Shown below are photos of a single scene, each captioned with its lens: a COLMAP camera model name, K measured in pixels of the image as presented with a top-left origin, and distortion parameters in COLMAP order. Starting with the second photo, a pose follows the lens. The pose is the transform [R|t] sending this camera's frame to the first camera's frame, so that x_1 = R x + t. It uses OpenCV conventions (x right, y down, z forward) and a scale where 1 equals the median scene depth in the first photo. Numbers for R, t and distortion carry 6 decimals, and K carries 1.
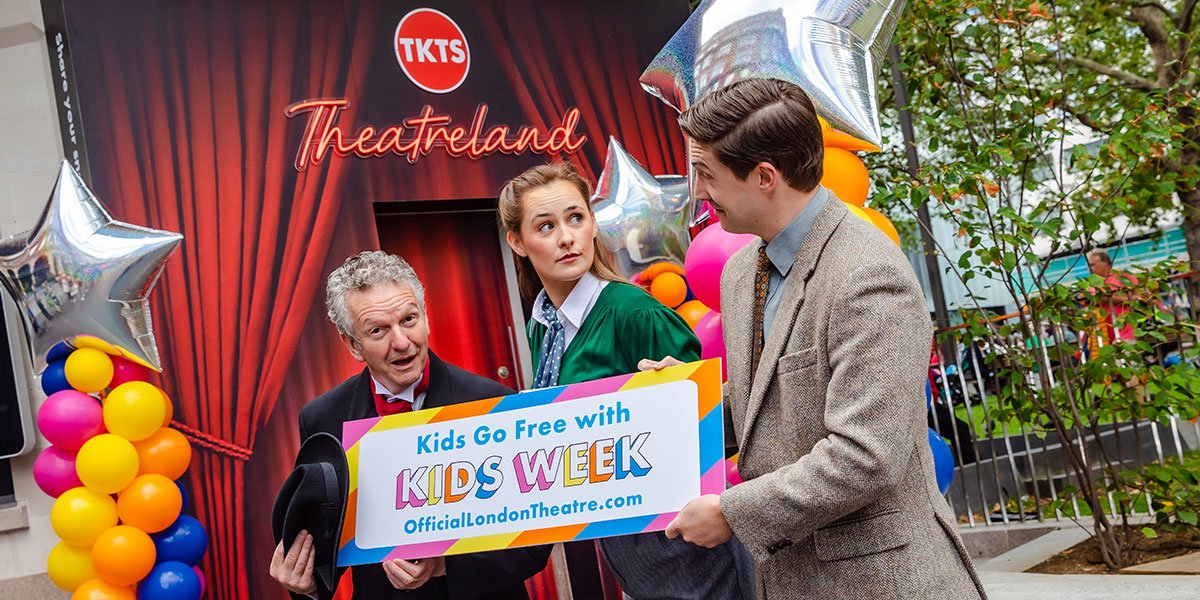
lens RADIAL K [[1385.6, 0, 545.3], [0, 1385.6, 402.2], [0, 0, 1]] dist [0.029436, 0.015972]
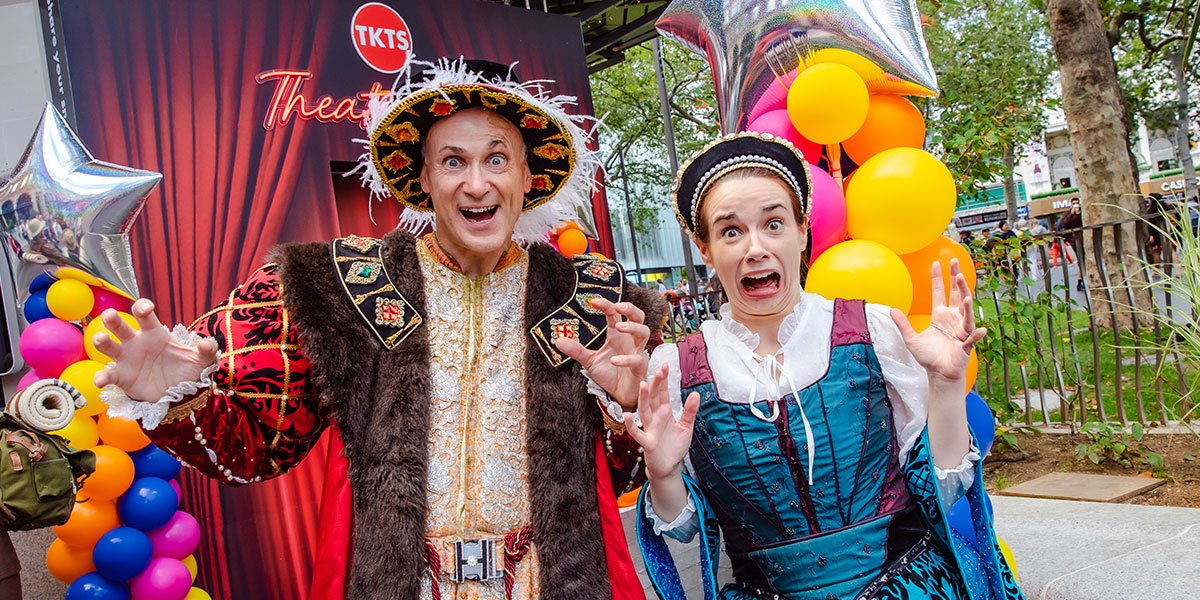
lens RADIAL K [[891.5, 0, 573.2], [0, 891.5, 349.0], [0, 0, 1]] dist [-0.061619, 0.008126]
pose [[0.982270, 0.012678, 0.187043, -0.062591], [-0.018259, 0.999437, 0.028141, -0.009569], [-0.186581, -0.031057, 0.981948, 0.227488]]
